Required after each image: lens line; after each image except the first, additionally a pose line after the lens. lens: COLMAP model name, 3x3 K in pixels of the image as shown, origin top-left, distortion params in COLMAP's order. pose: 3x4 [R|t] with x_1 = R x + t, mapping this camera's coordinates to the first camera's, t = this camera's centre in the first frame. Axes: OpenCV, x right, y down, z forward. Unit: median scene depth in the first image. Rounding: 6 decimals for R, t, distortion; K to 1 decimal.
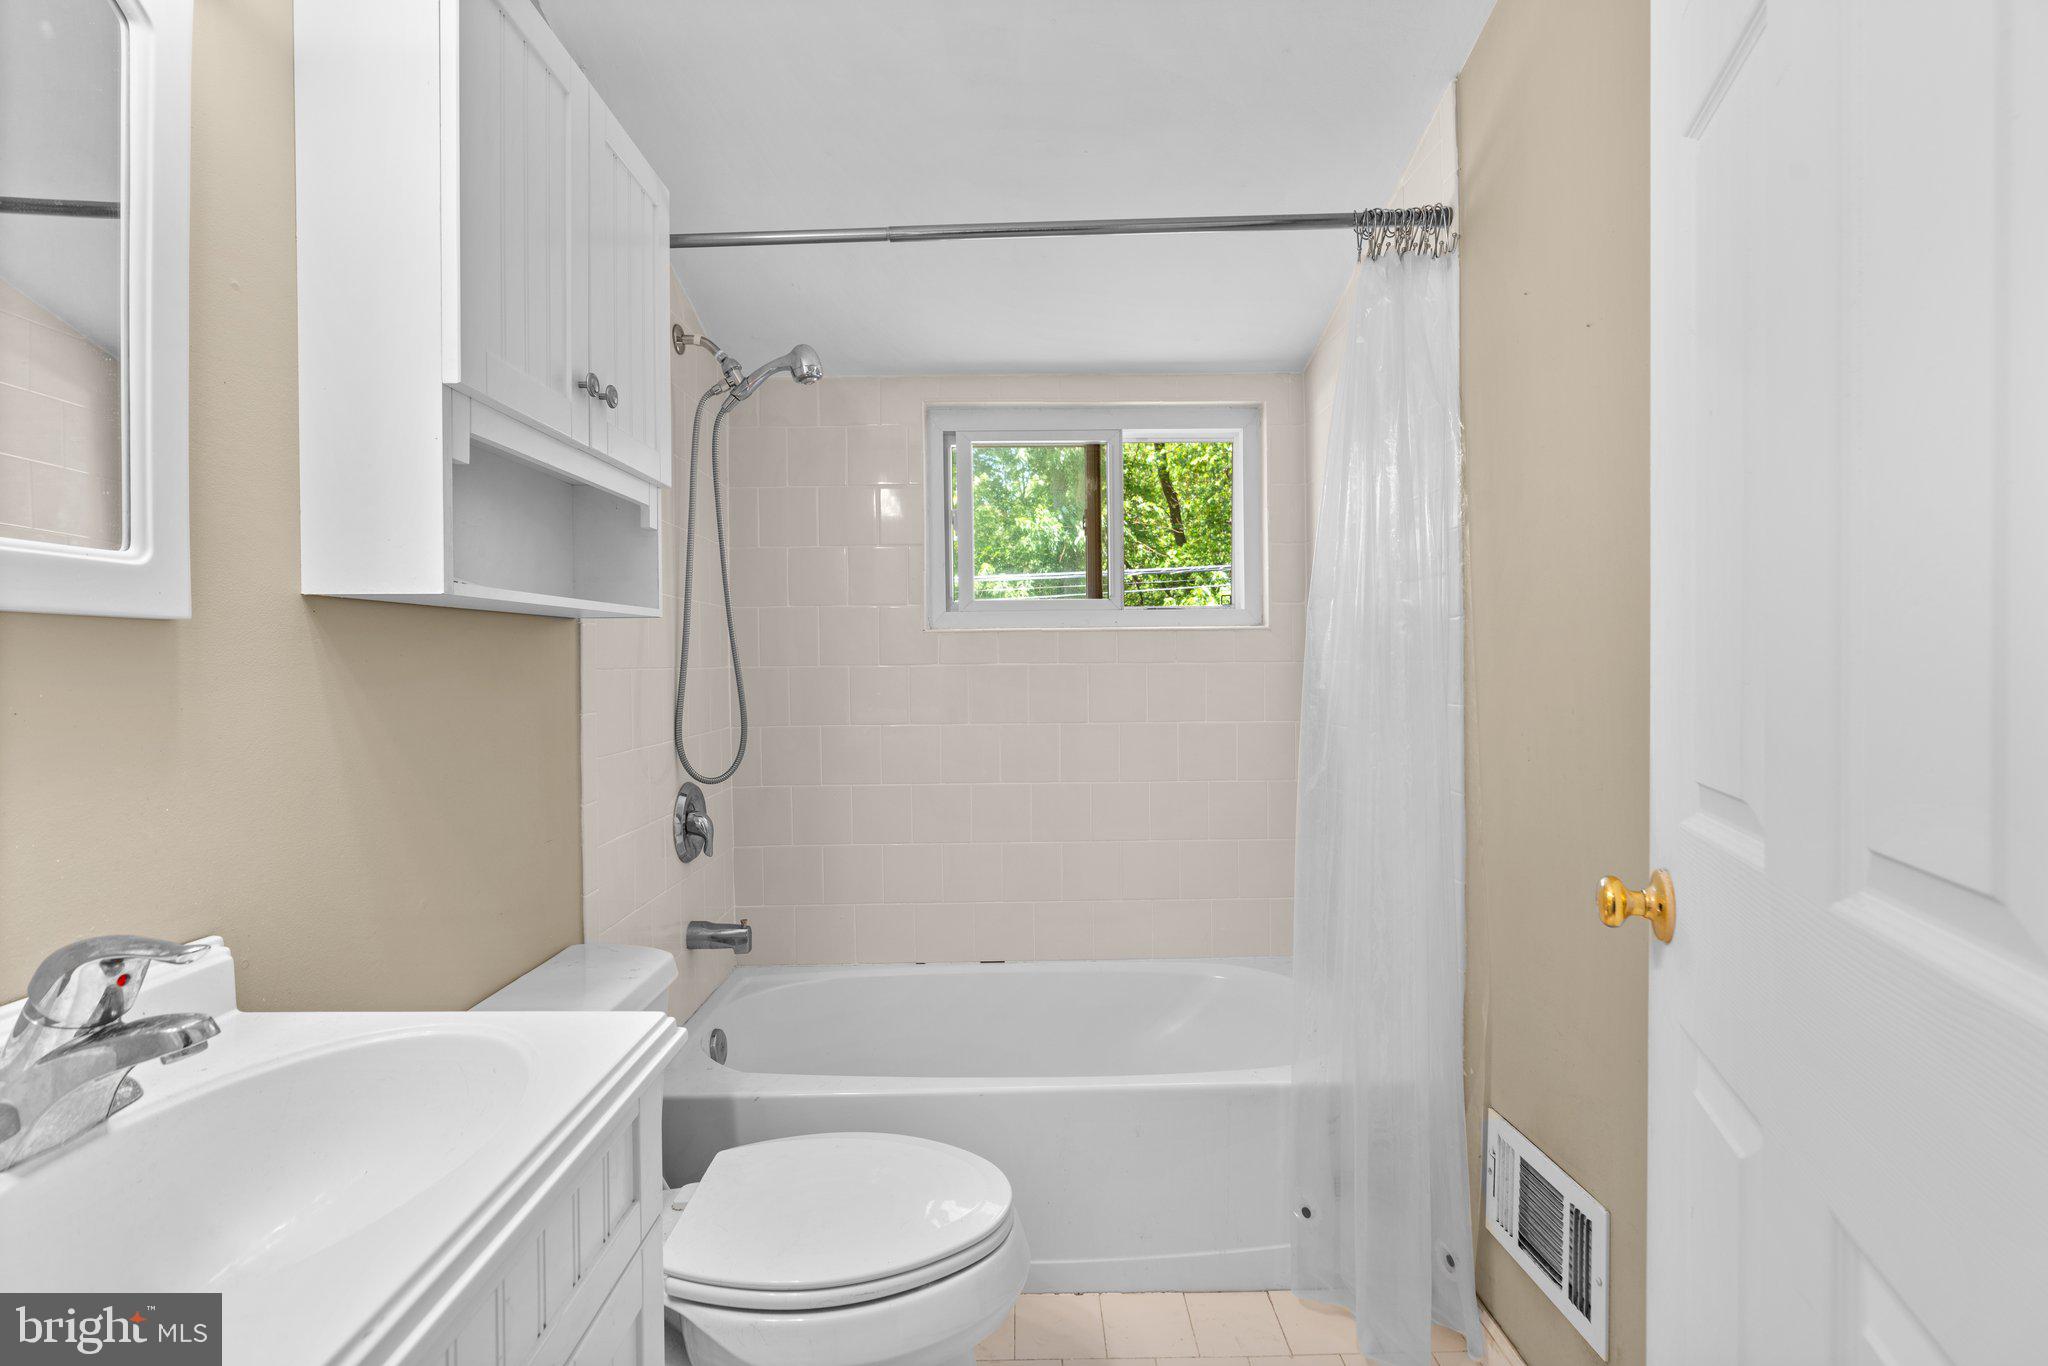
lens RADIAL K [[932.0, 0, 1027.8], [0, 932.0, 697.0], [0, 0, 1]] dist [-0.009338, 0.000478]
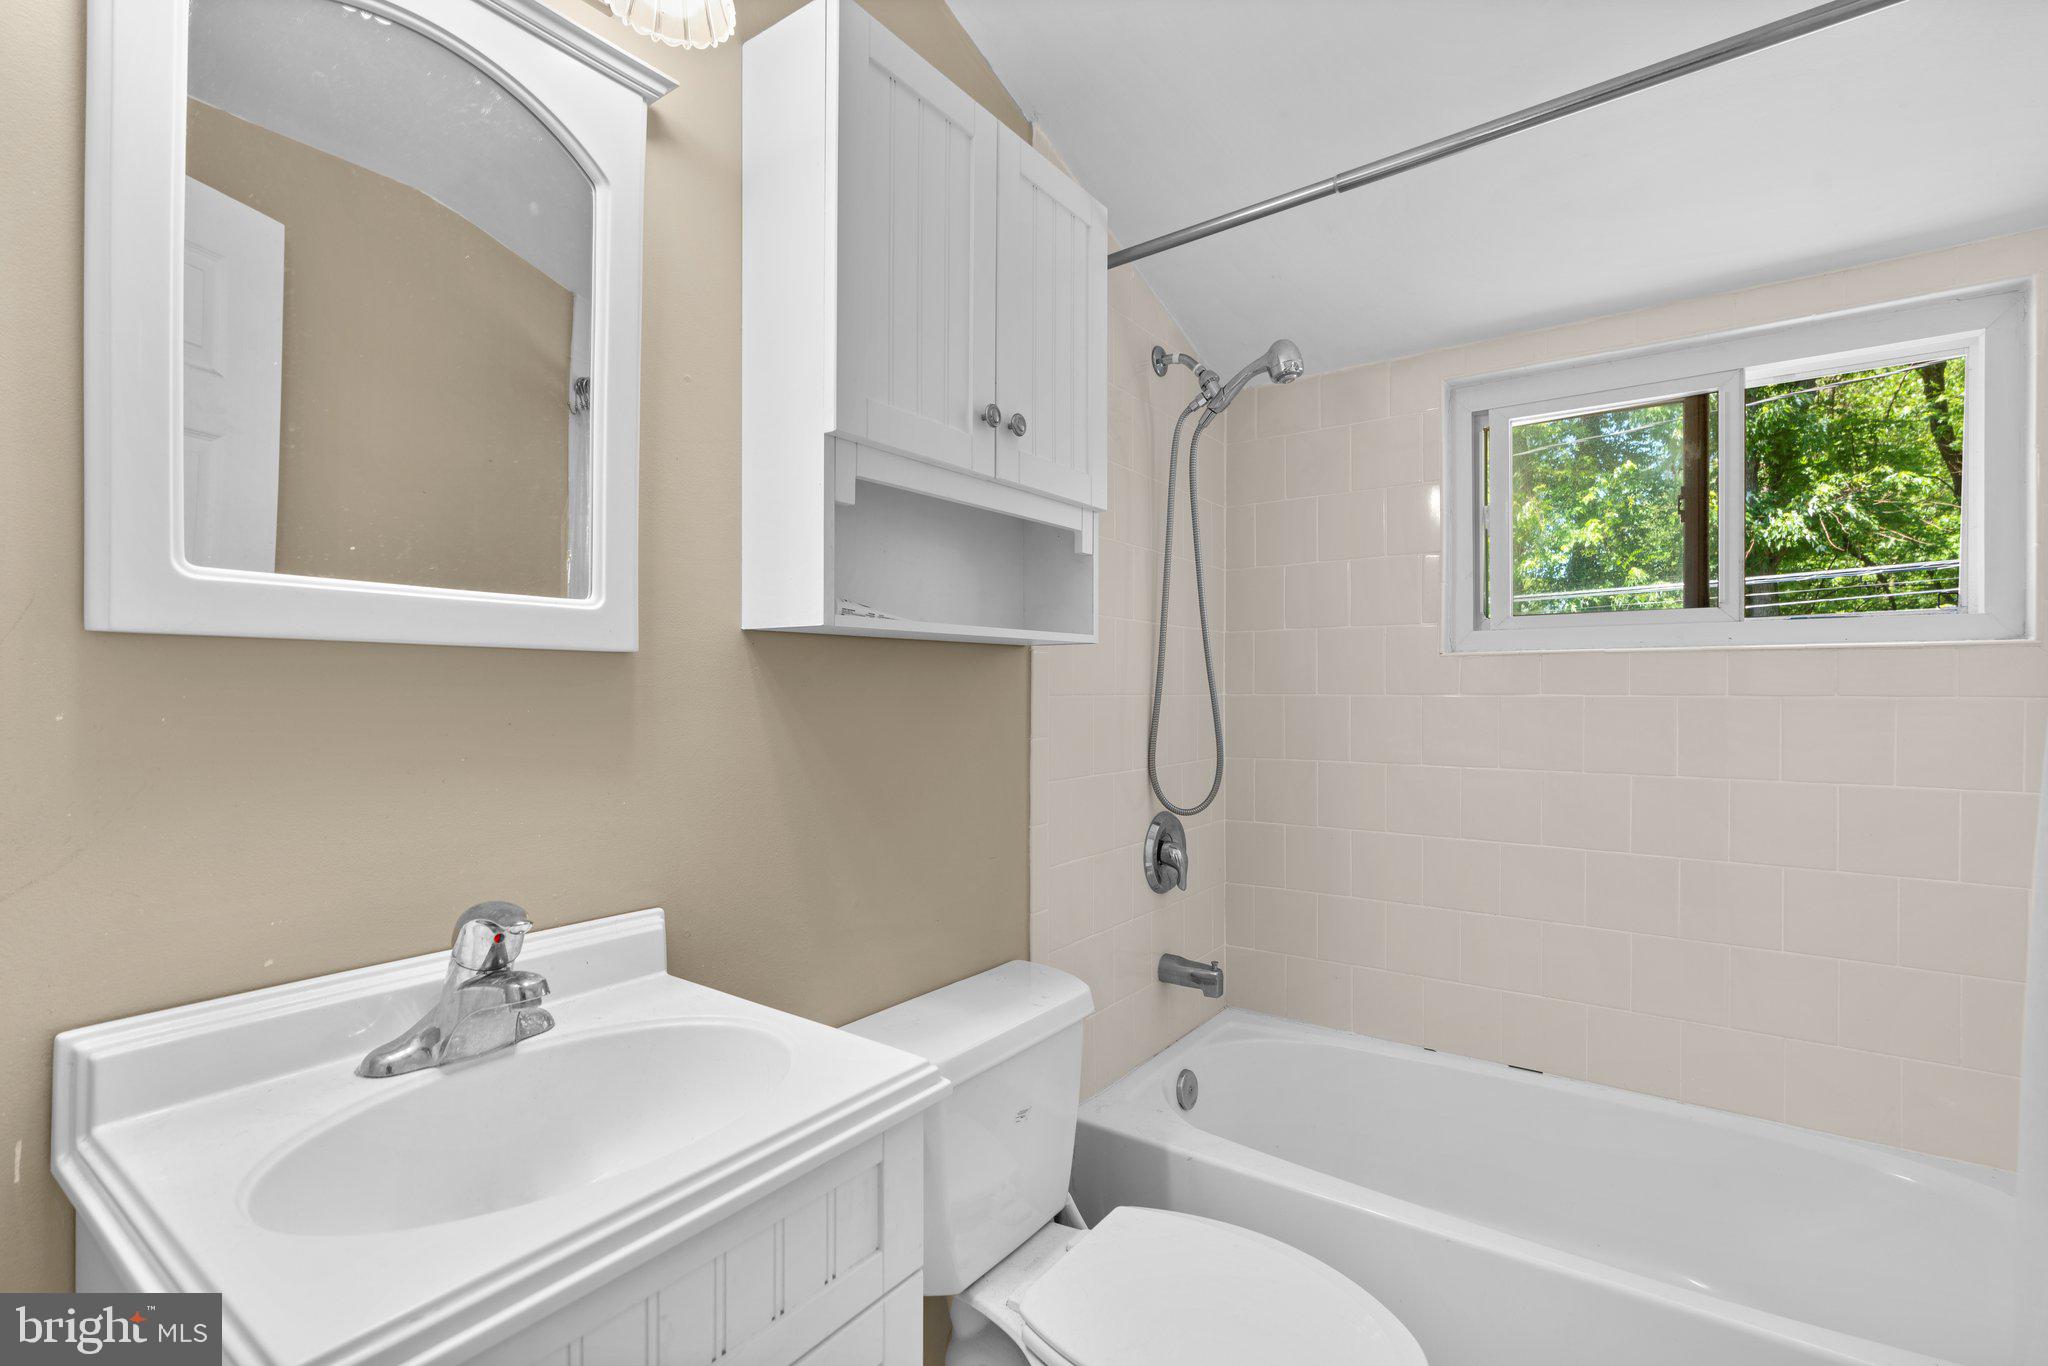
lens RADIAL K [[934.2, 0, 1038.7], [0, 934.2, 711.6], [0, 0, 1]] dist [-0.021579, 0.011170]
pose [[0.800733, 0.023578, -0.598557, 0.120384], [-0.030920, 0.999520, -0.001992, -0.007602], [0.598223, 0.020102, 0.801077, 0.139683]]
